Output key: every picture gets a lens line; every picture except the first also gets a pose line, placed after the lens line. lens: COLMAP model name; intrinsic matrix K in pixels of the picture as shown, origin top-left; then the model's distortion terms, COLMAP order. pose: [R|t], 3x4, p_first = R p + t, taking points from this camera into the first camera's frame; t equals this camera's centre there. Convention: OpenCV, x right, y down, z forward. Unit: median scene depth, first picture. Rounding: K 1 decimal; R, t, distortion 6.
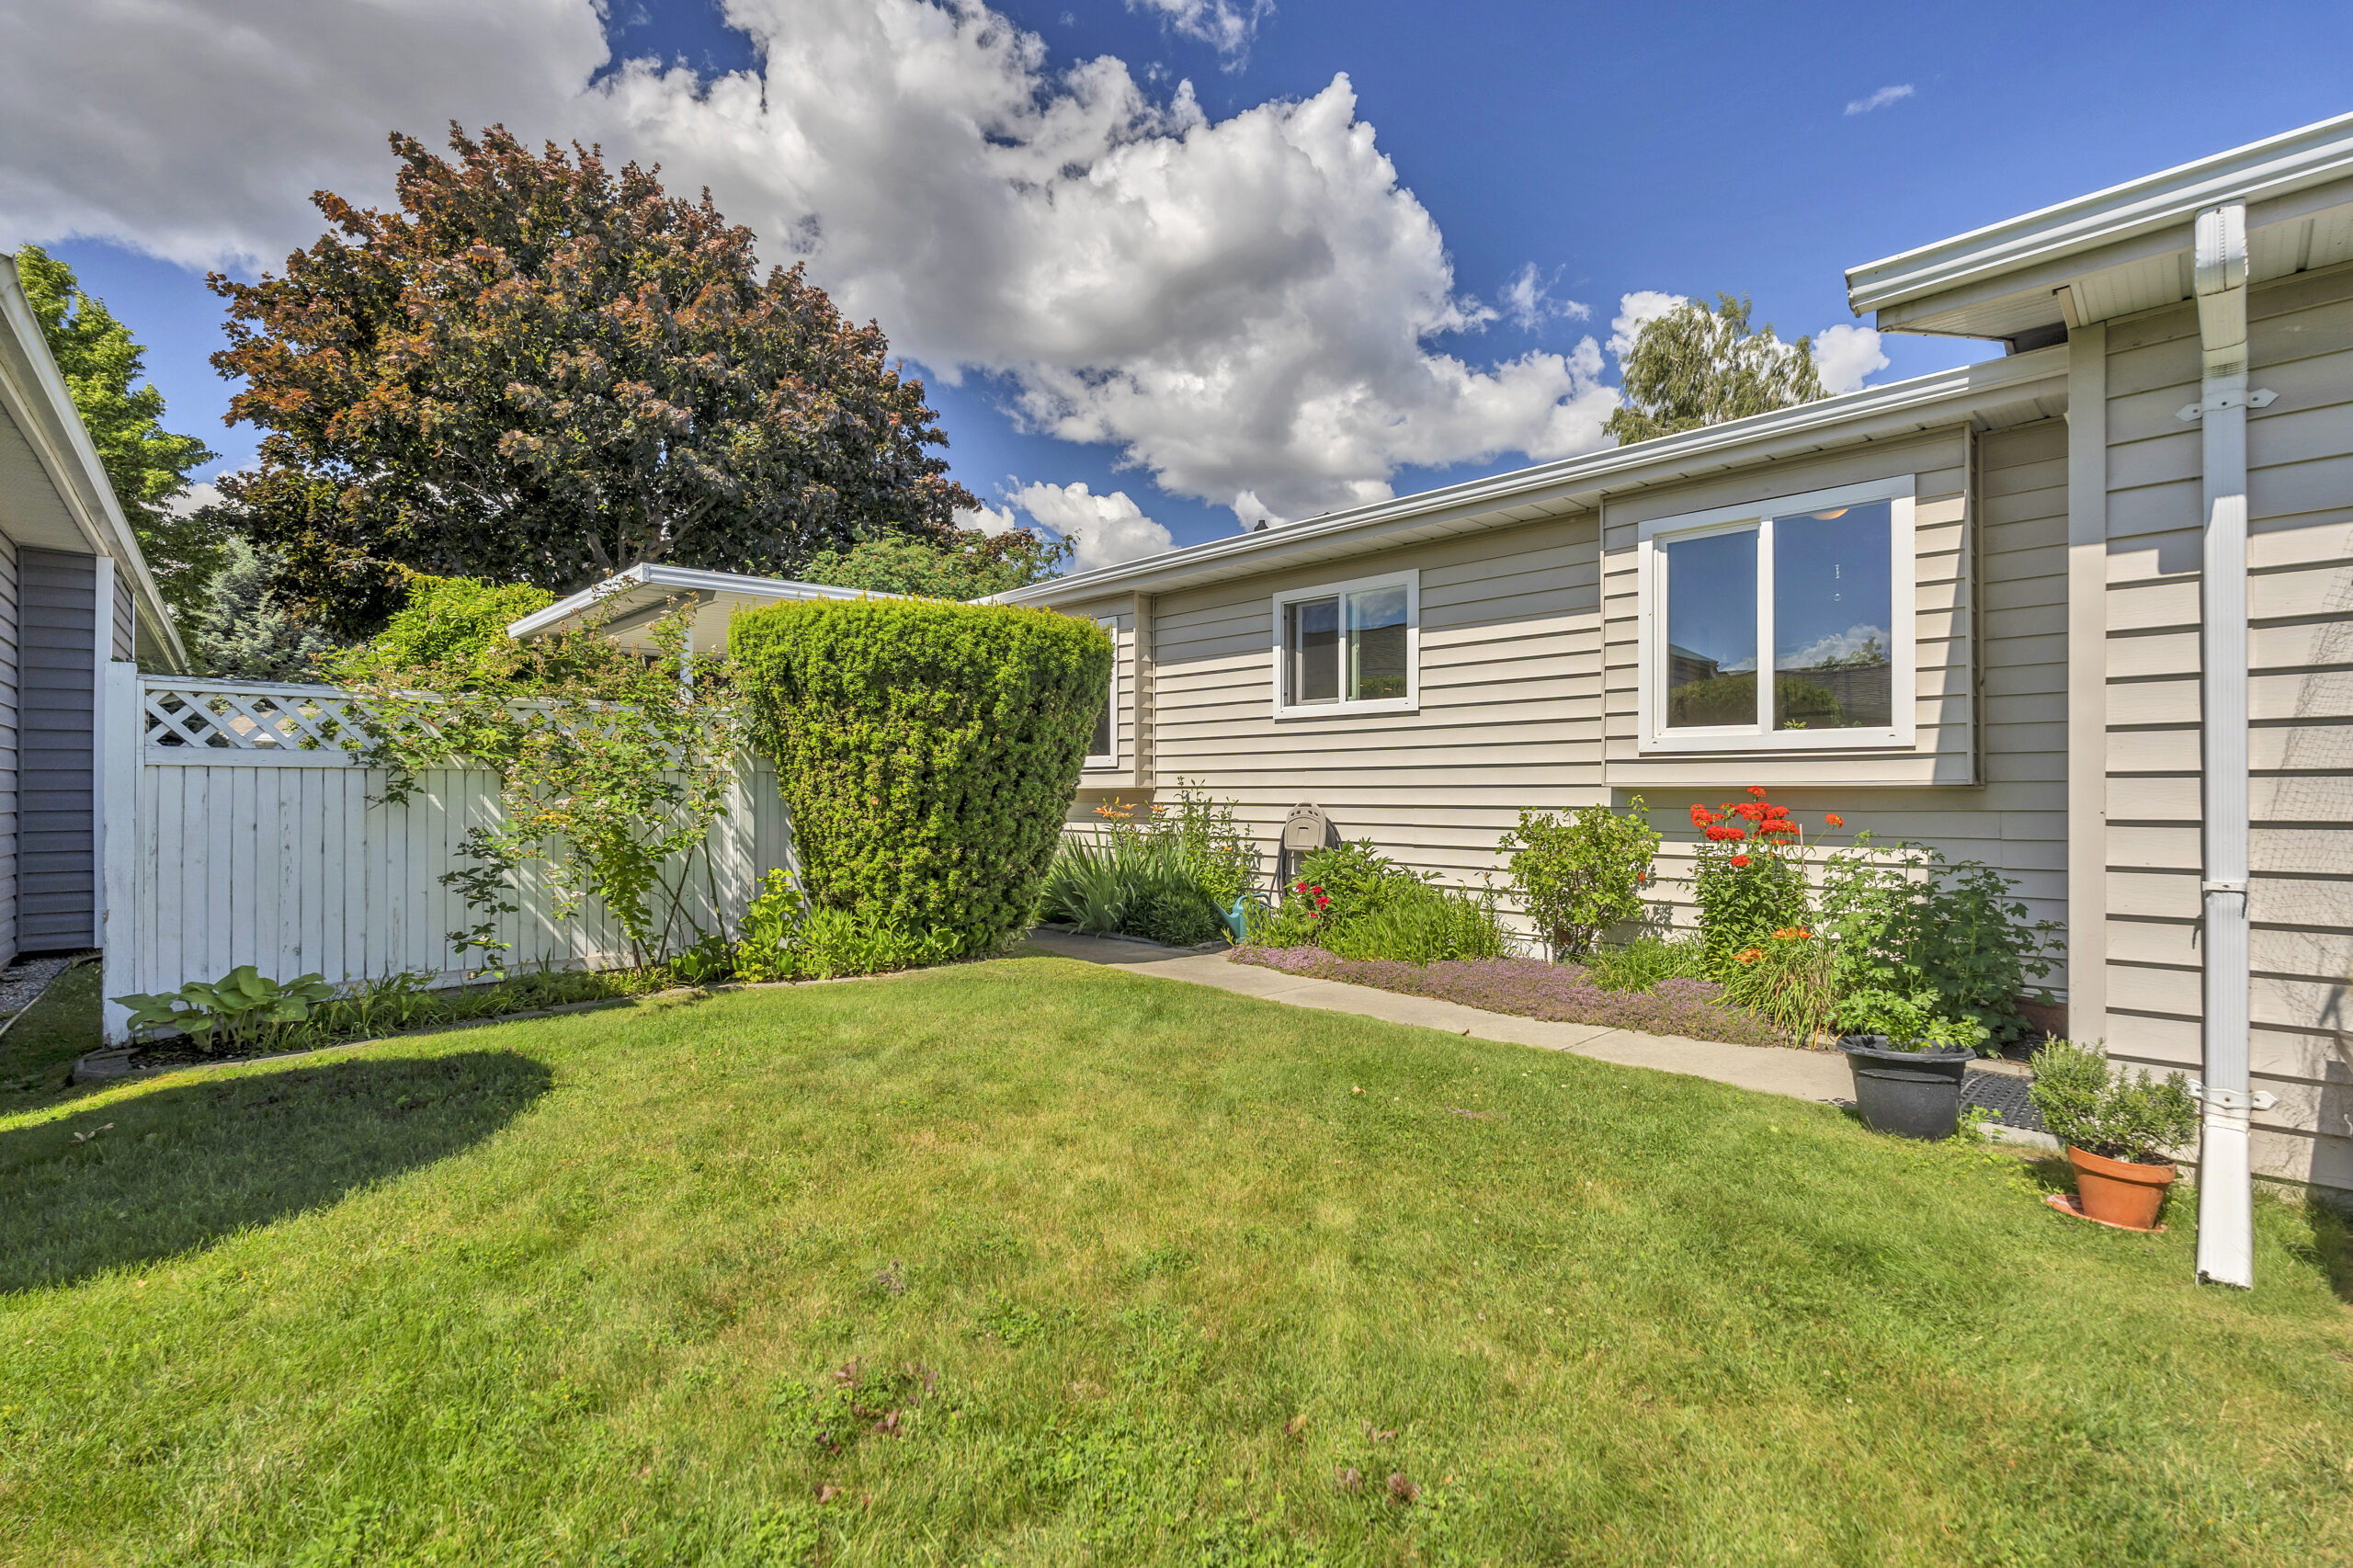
lens RADIAL K [[1101.7, 0, 1176.5], [0, 1101.7, 784.0], [0, 0, 1]] dist [-0.000204, -0.000010]
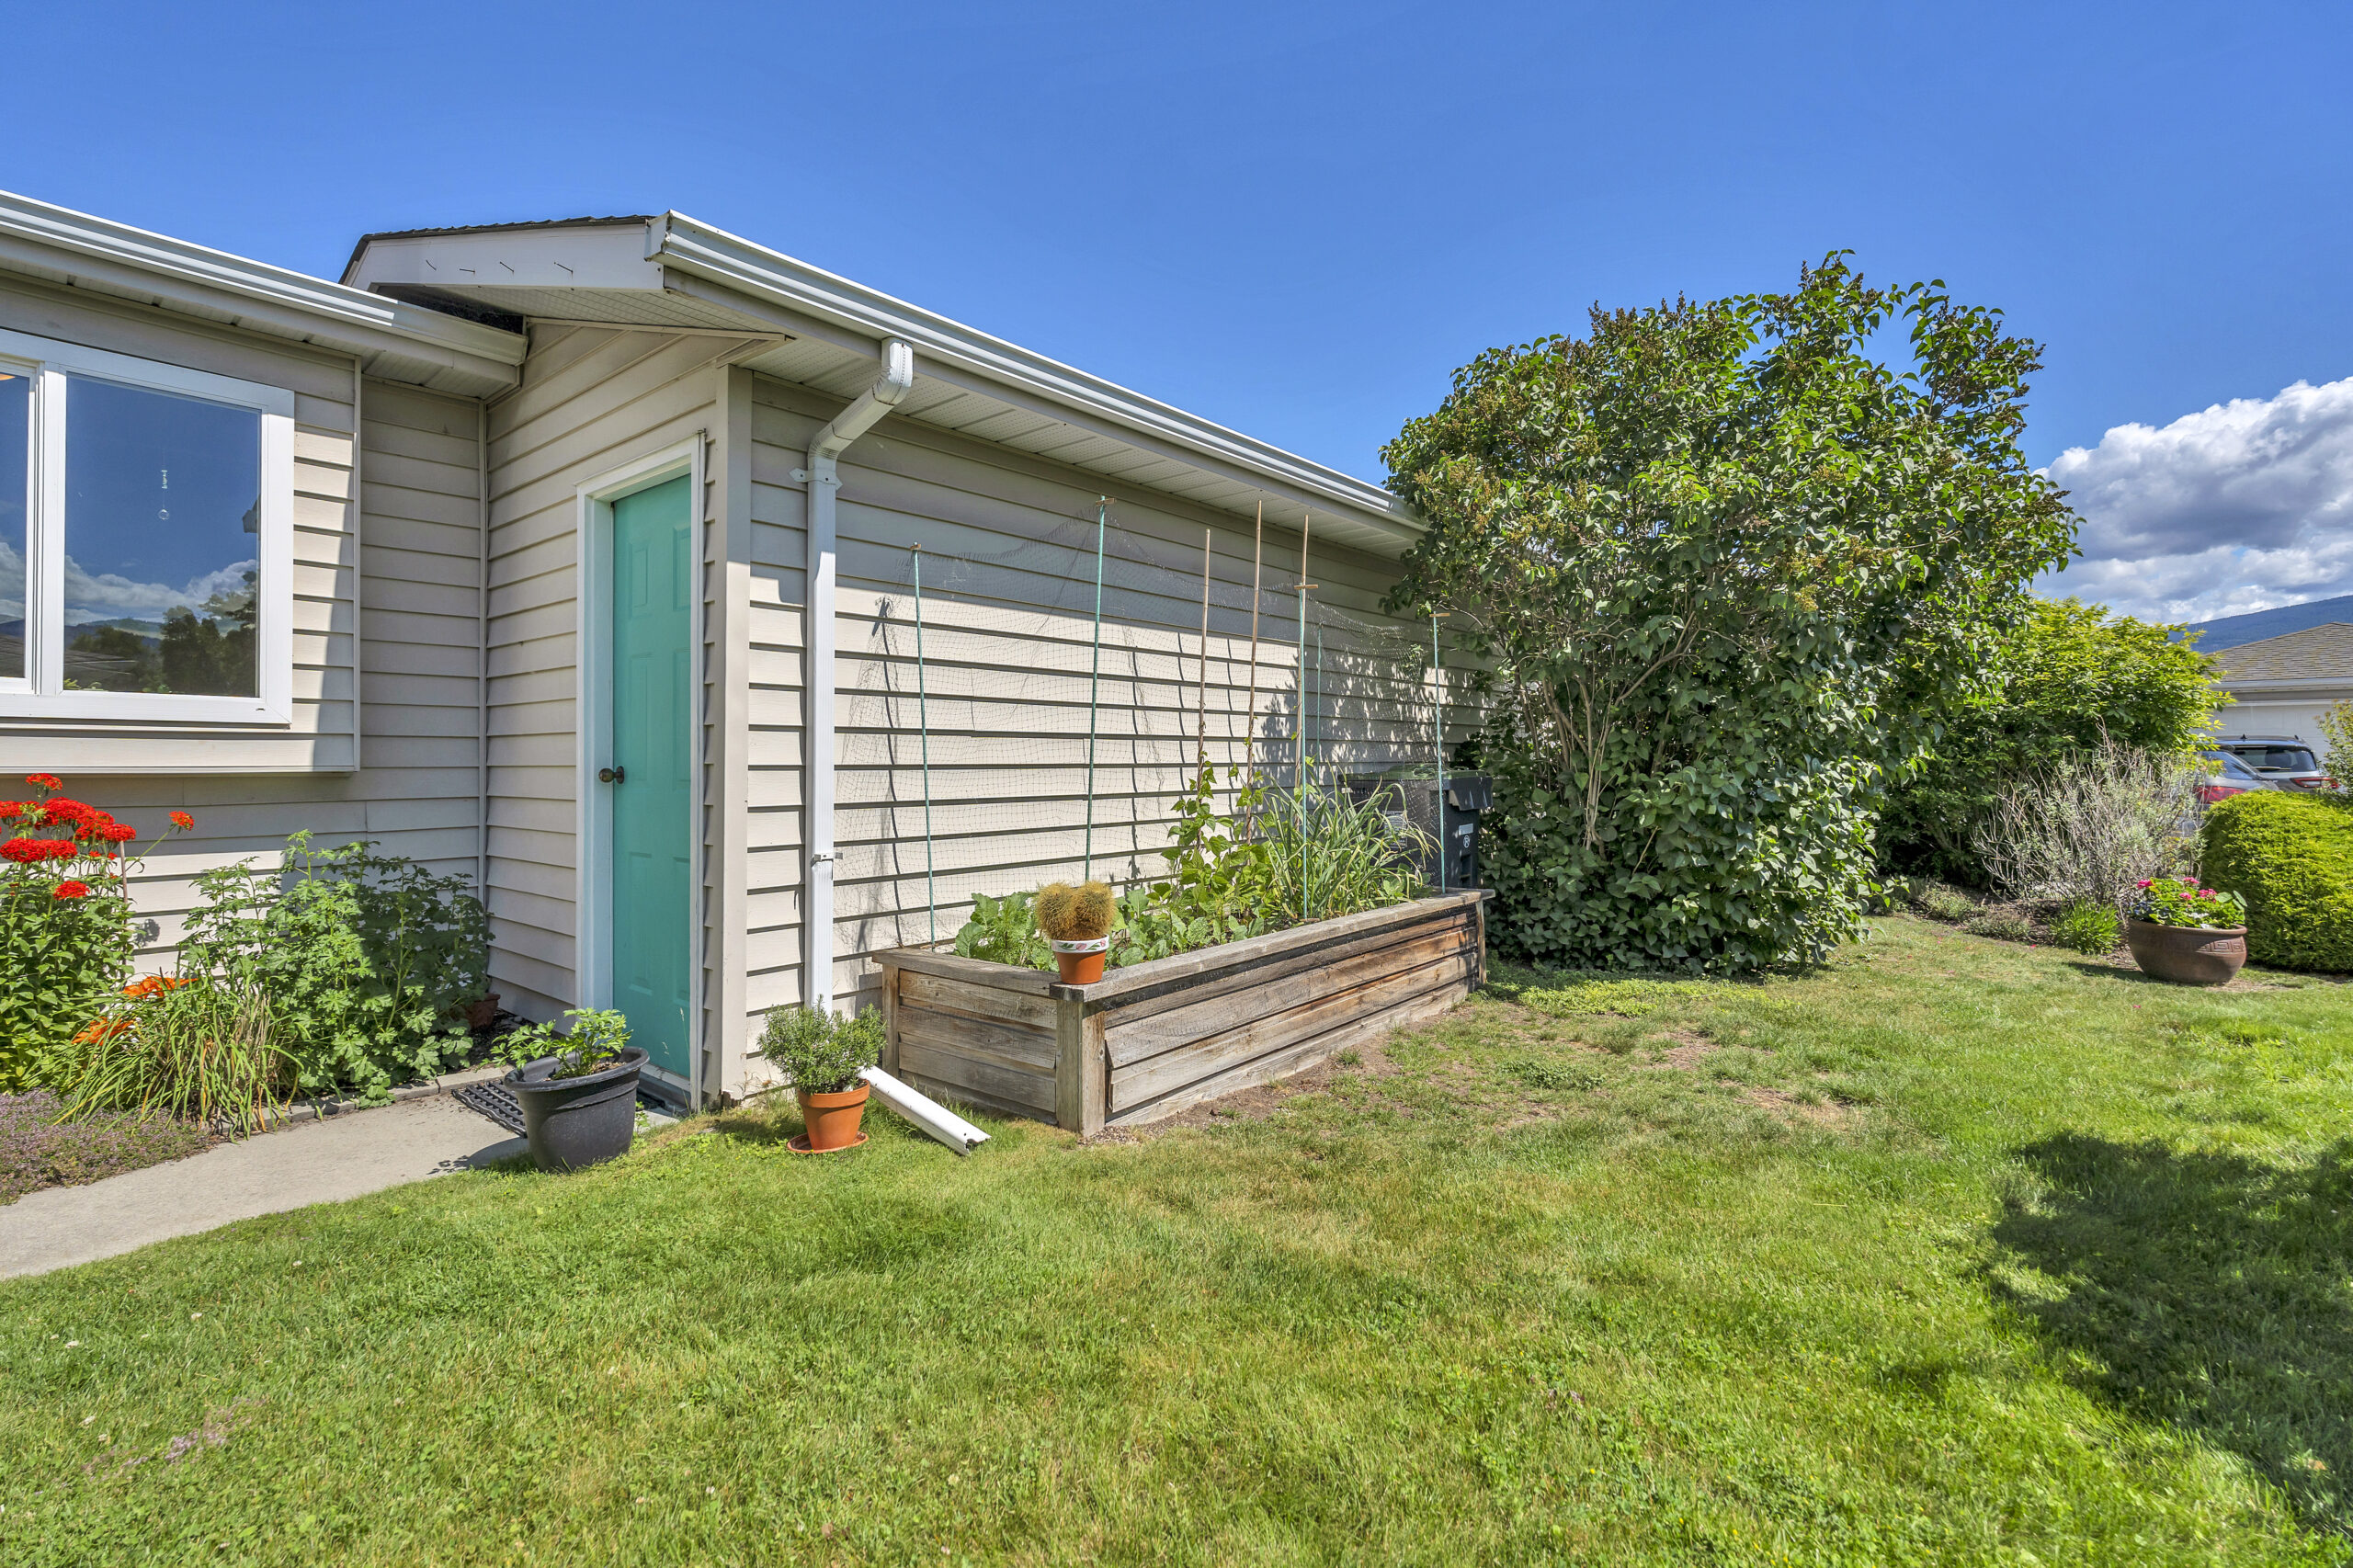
lens RADIAL K [[1074.1, 0, 1175.7], [0, 1074.1, 754.7], [0, 0, 1]] dist [-0.001250, -0.000462]
pose [[-0.126187, 0.010354, 0.991952, -0.207466], [-0.009252, 0.999890, -0.011614, -0.008823], [-0.991963, -0.010643, -0.126077, 0.462559]]
